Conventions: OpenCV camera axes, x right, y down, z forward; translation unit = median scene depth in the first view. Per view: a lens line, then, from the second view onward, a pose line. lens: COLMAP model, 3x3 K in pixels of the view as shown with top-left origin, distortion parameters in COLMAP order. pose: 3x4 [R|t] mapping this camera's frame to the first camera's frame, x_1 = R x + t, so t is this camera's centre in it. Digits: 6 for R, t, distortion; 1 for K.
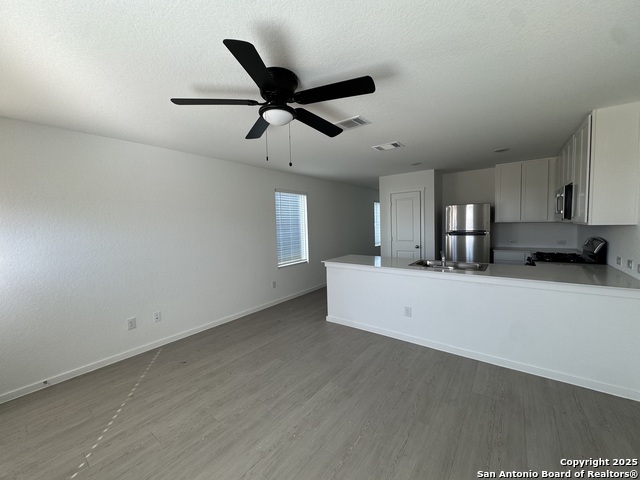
lens RADIAL K [[257.1, 0, 320.0], [0, 257.1, 240.0], [0, 0, 1]] dist [0.001843, 0.000059]
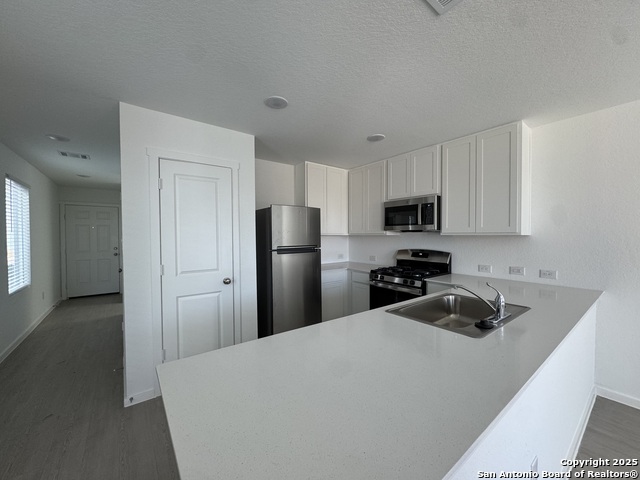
lens RADIAL K [[257.1, 0, 320.0], [0, 257.1, 240.0], [0, 0, 1]] dist [0.001843, 0.000059]
pose [[0.269674, 0.011139, 0.962887, -0.046622], [0.057818, 0.997942, -0.027737, -0.029658], [-0.961214, 0.063153, 0.268475, 0.749269]]
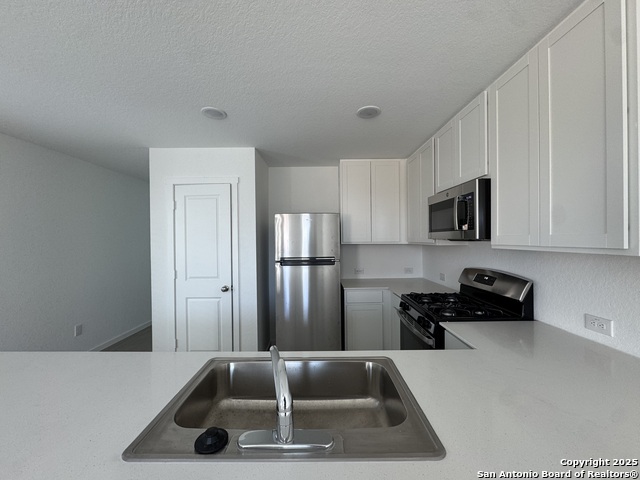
lens RADIAL K [[257.1, 0, 320.0], [0, 257.1, 240.0], [0, 0, 1]] dist [0.001843, 0.000059]
pose [[0.801149, 0.023009, 0.598023, 0.234616], [0.023071, 0.997331, -0.069279, -0.034343], [-0.598021, 0.069300, 0.798479, 0.496756]]
